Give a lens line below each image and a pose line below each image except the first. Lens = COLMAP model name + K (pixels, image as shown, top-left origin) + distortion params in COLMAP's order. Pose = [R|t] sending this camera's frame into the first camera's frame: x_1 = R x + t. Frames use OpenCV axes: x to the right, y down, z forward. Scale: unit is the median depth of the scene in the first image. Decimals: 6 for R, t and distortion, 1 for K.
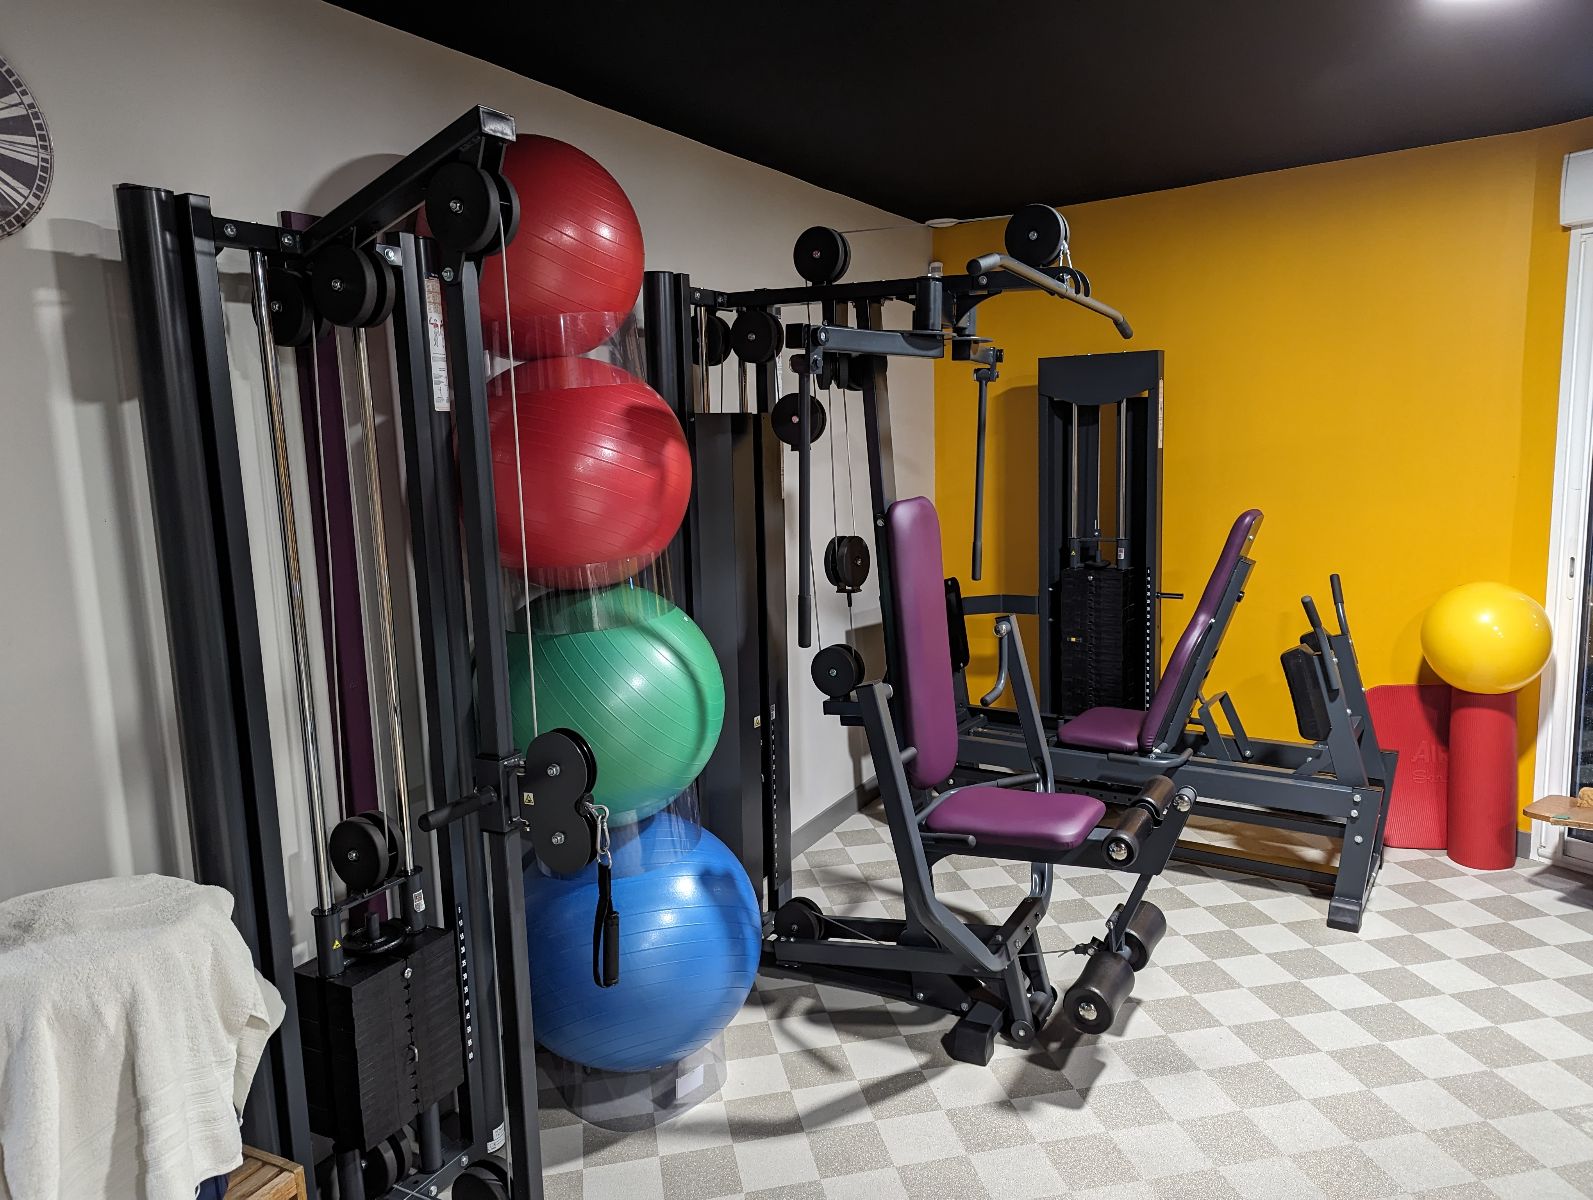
lens RADIAL K [[1137.9, 0, 798.4], [0, 1137.9, 594.3], [0, 0, 1]] dist [-0.005880, -0.002509]
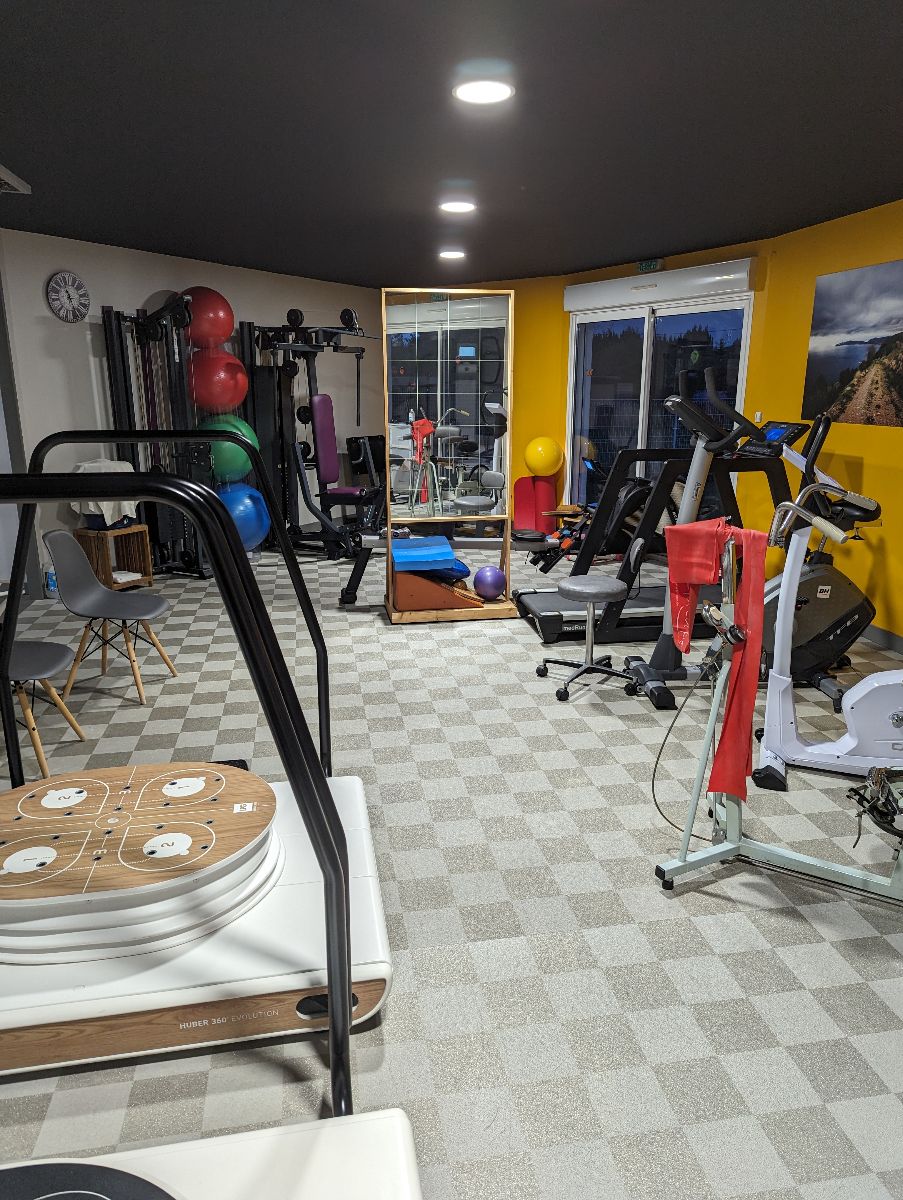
lens RADIAL K [[837.4, 0, 451.7], [0, 837.4, 604.1], [0, 0, 1]] dist [0.043895, 0.001334]
pose [[0.999221, 0.038347, -0.009298, 0.645247], [-0.037054, 0.992912, 0.112927, 0.283146], [0.013563, -0.112495, 0.993560, -1.842171]]
